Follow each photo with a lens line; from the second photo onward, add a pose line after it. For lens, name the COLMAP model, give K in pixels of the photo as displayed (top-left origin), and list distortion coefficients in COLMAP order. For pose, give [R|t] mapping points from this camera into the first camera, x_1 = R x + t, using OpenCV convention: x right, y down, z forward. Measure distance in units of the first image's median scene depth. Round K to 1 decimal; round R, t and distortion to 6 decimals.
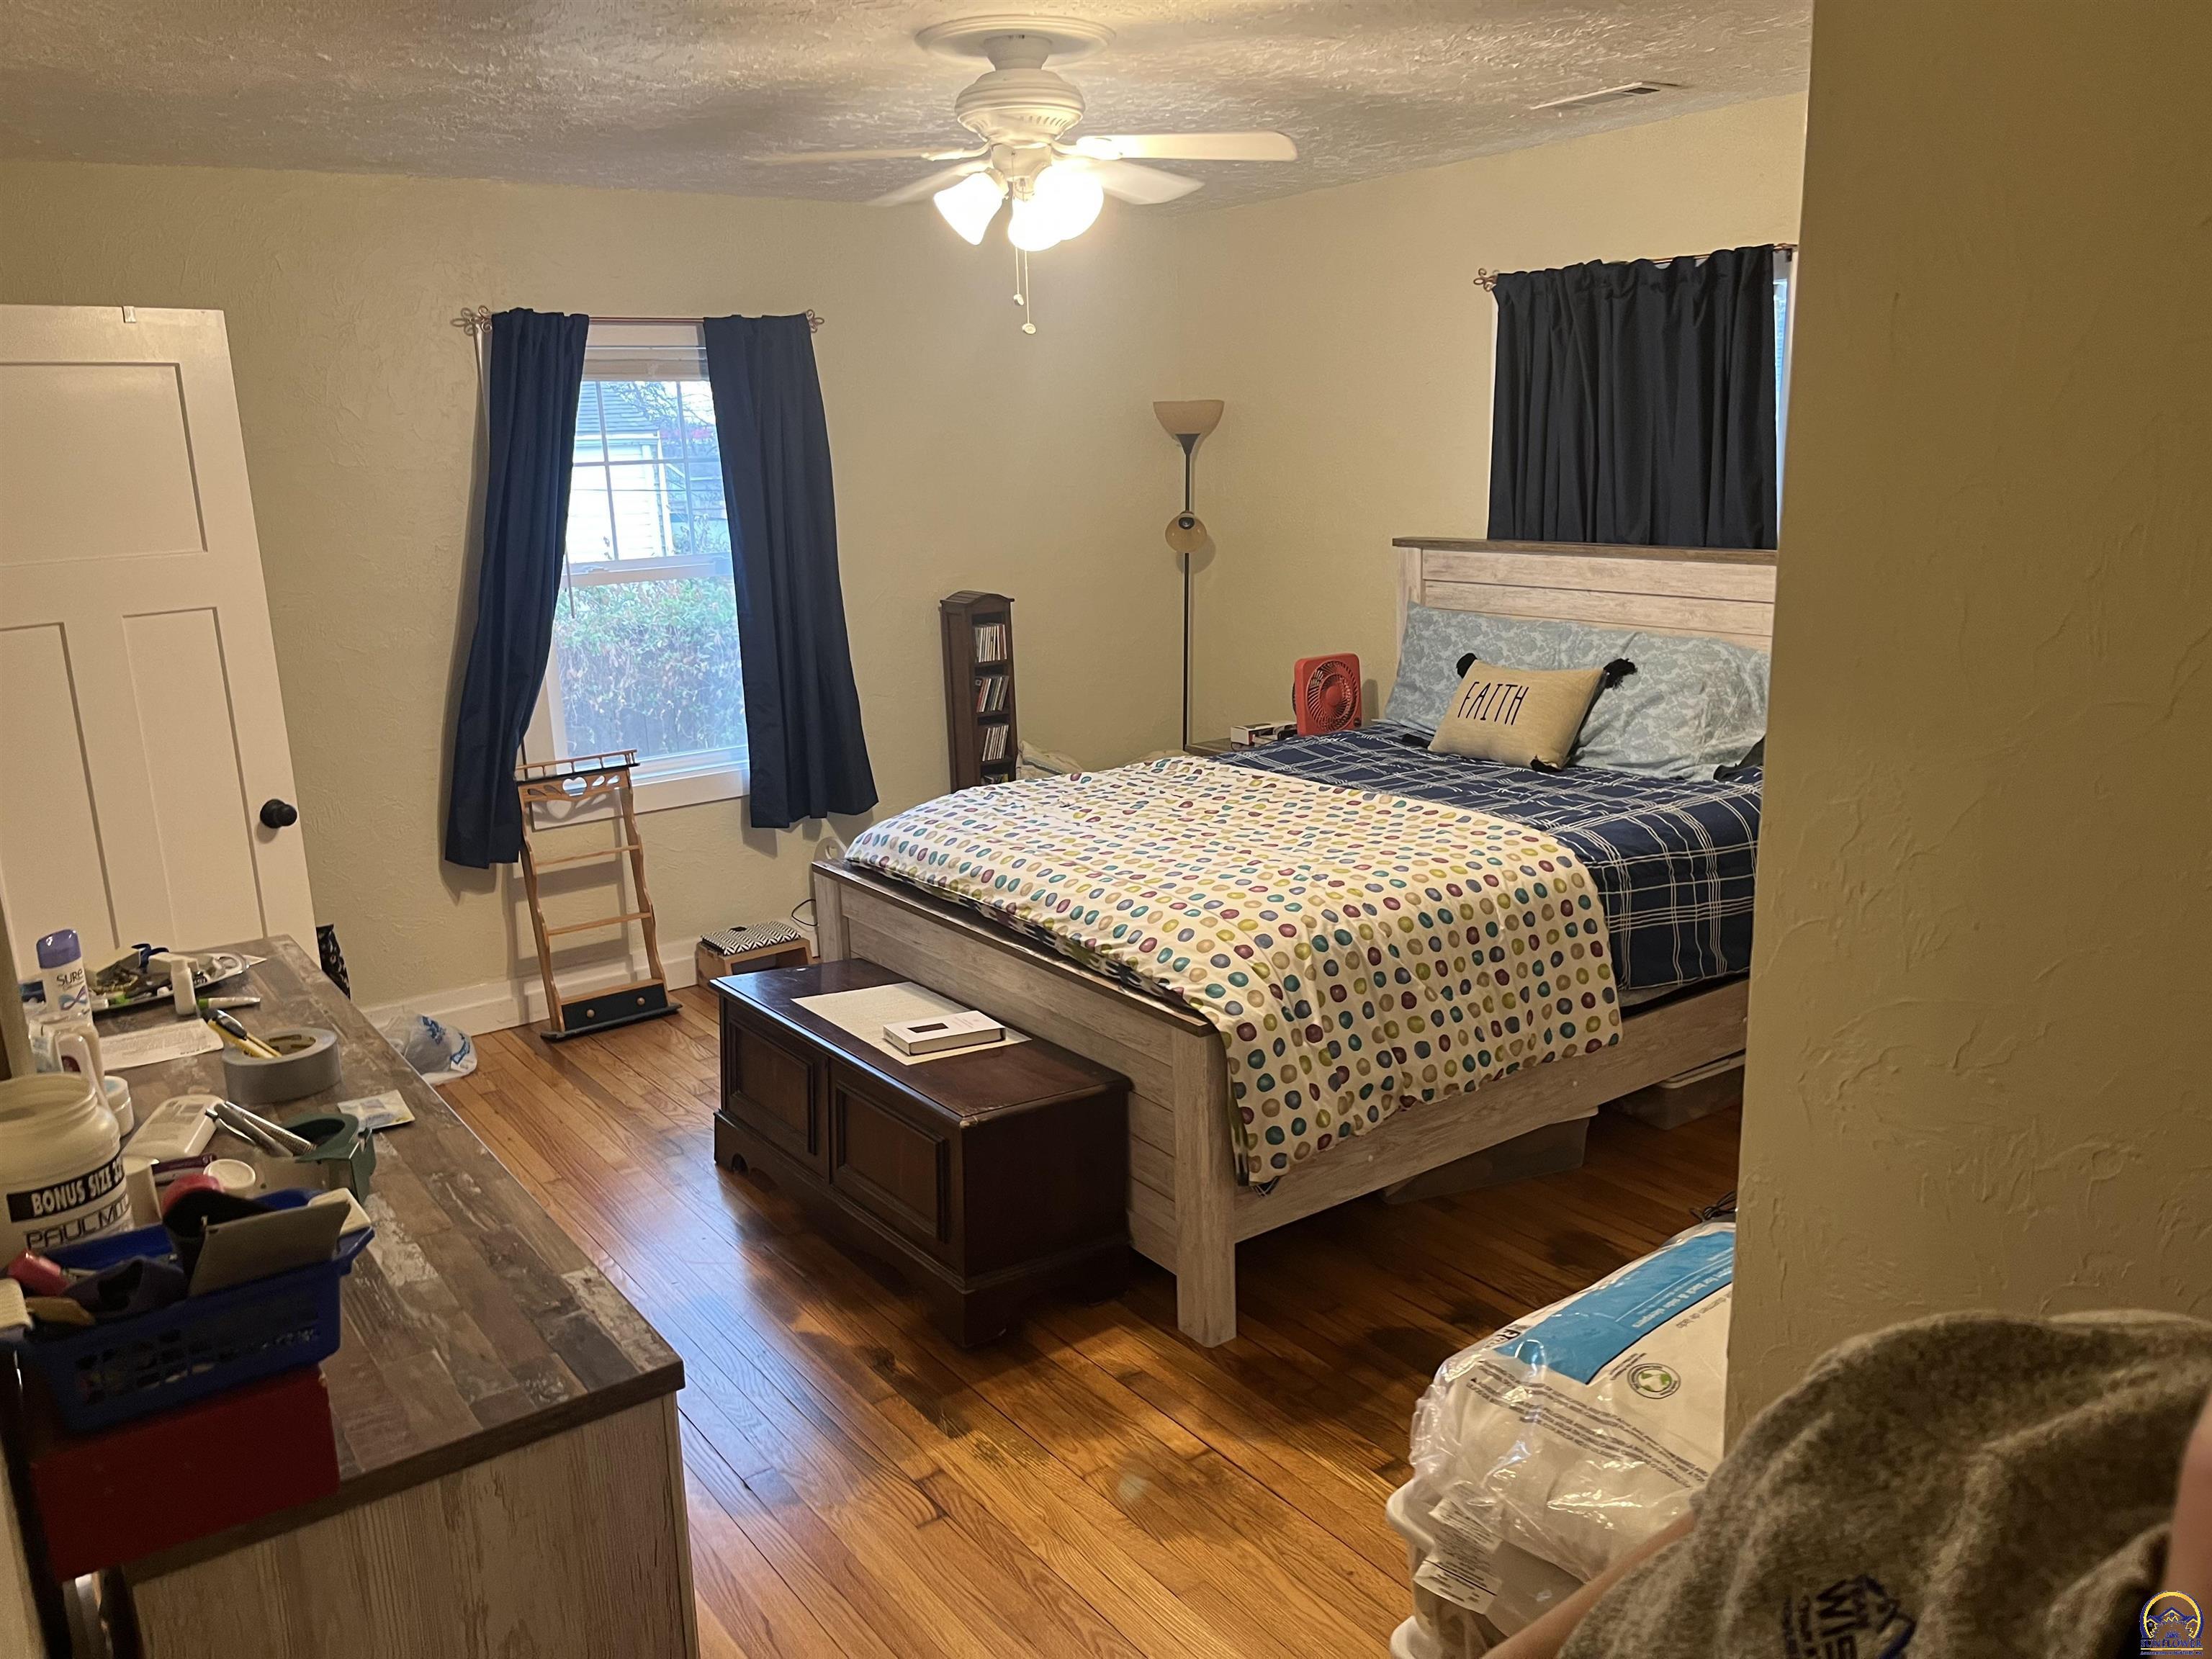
lens RADIAL K [[1676.4, 0, 1095.0], [0, 1676.4, 829.0], [0, 0, 1]] dist [0.057662, -0.080187]
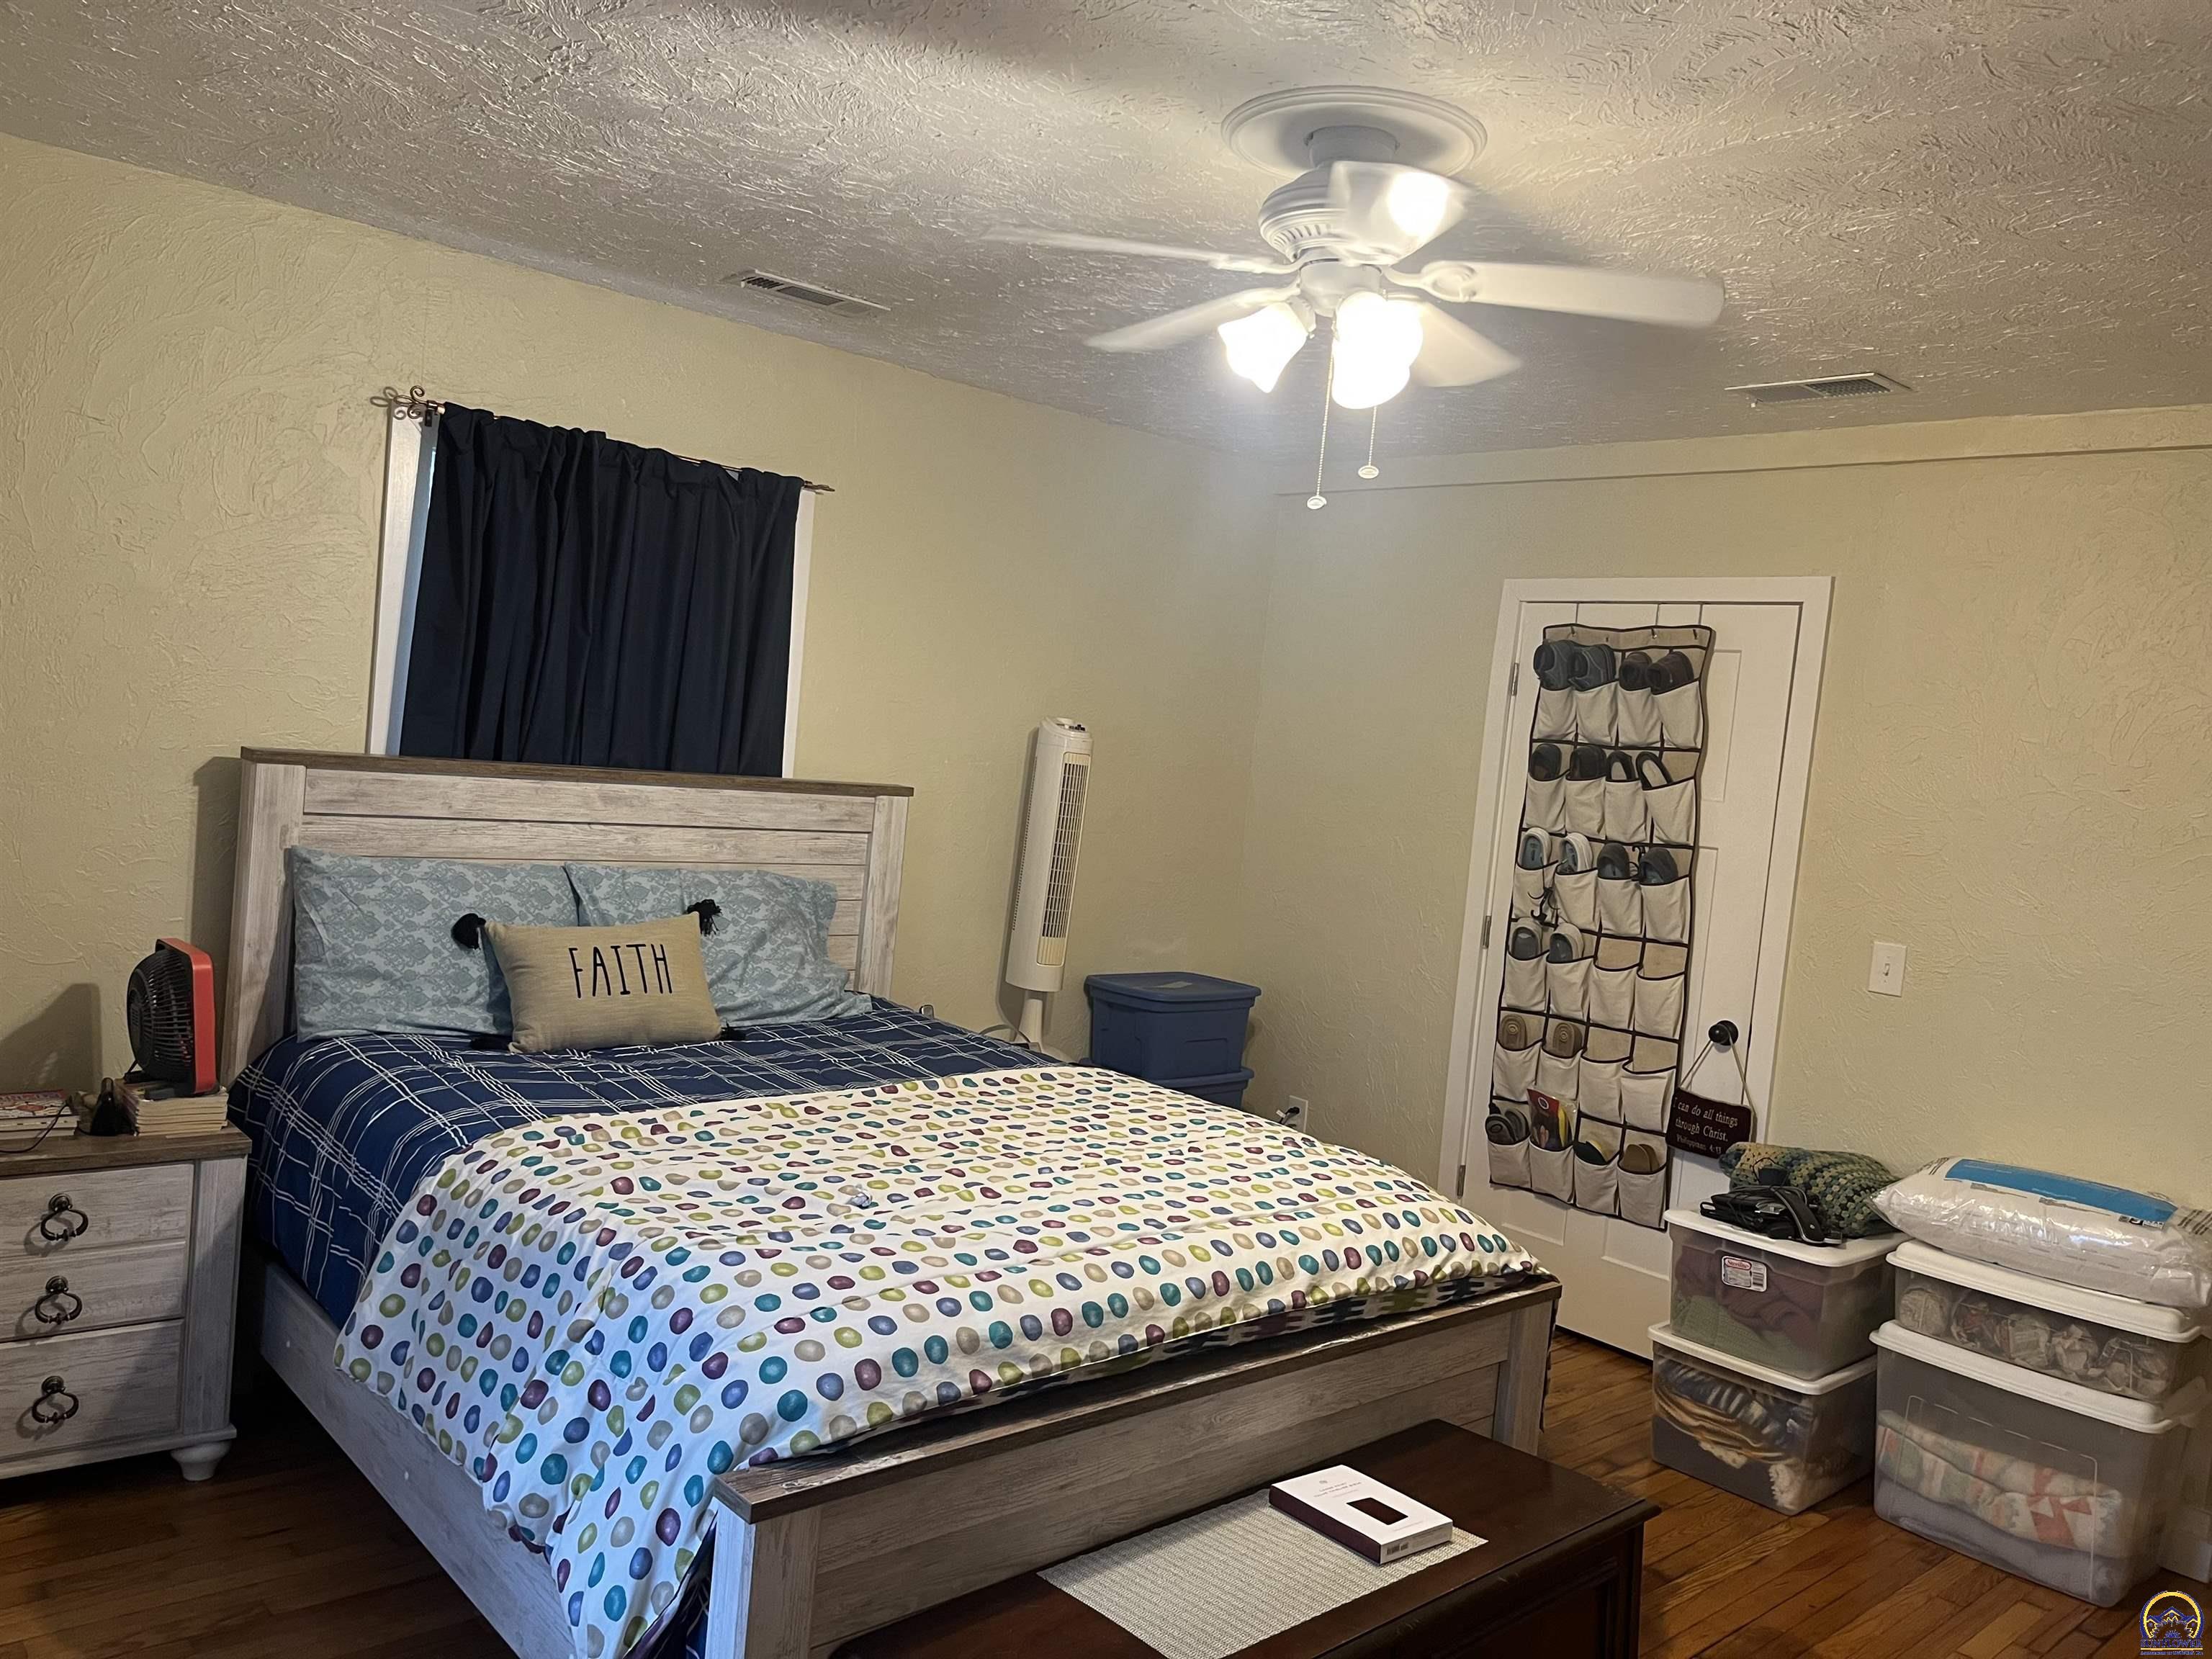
lens RADIAL K [[1676.4, 0, 1115.4], [0, 1676.4, 808.5], [0, 0, 1]] dist [0.057662, -0.080187]
pose [[-0.120671, -0.021469, 0.992460, -0.562512], [0.142531, 0.989032, 0.038725, -0.148112], [-0.982407, 0.146130, -0.116287, 0.868422]]
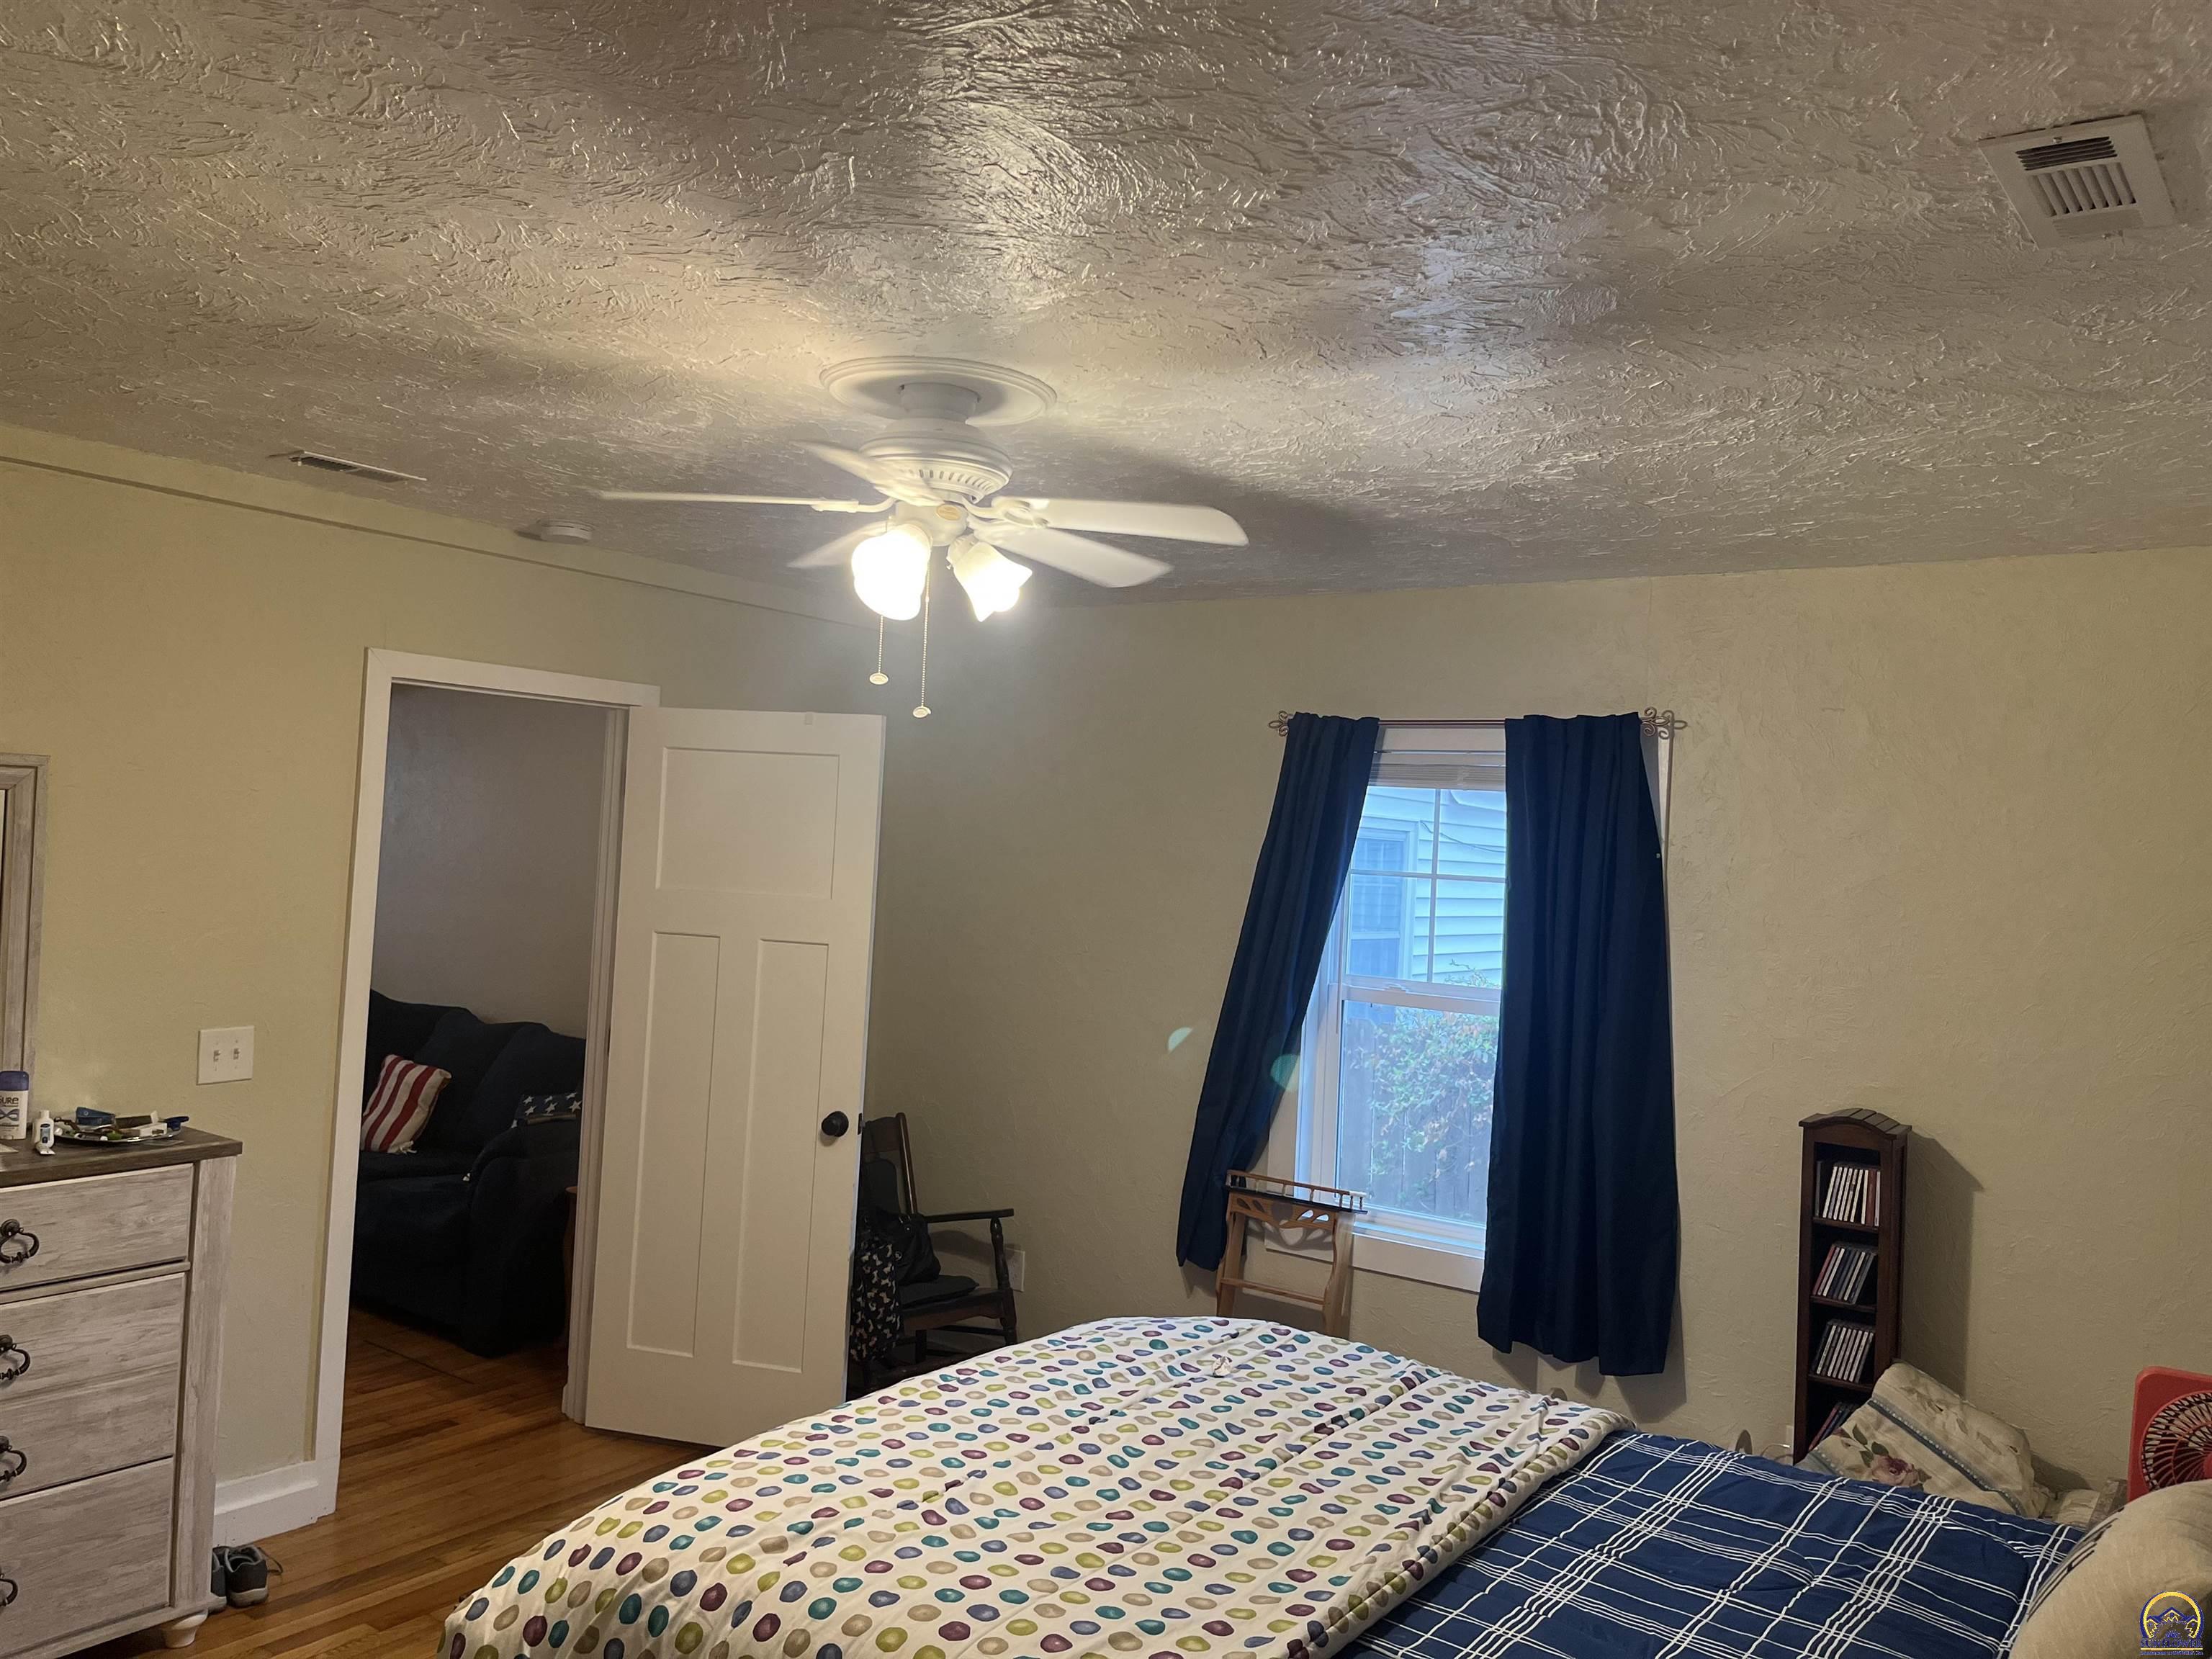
lens RADIAL K [[1676.4, 0, 1112.4], [0, 1676.4, 827.8], [0, 0, 1]] dist [0.057662, -0.080187]
pose [[0.345254, 0.046699, -0.937347, 0.547461], [-0.281589, 0.957900, -0.055995, -0.161186], [0.895269, 0.283279, 0.343869, 0.597105]]
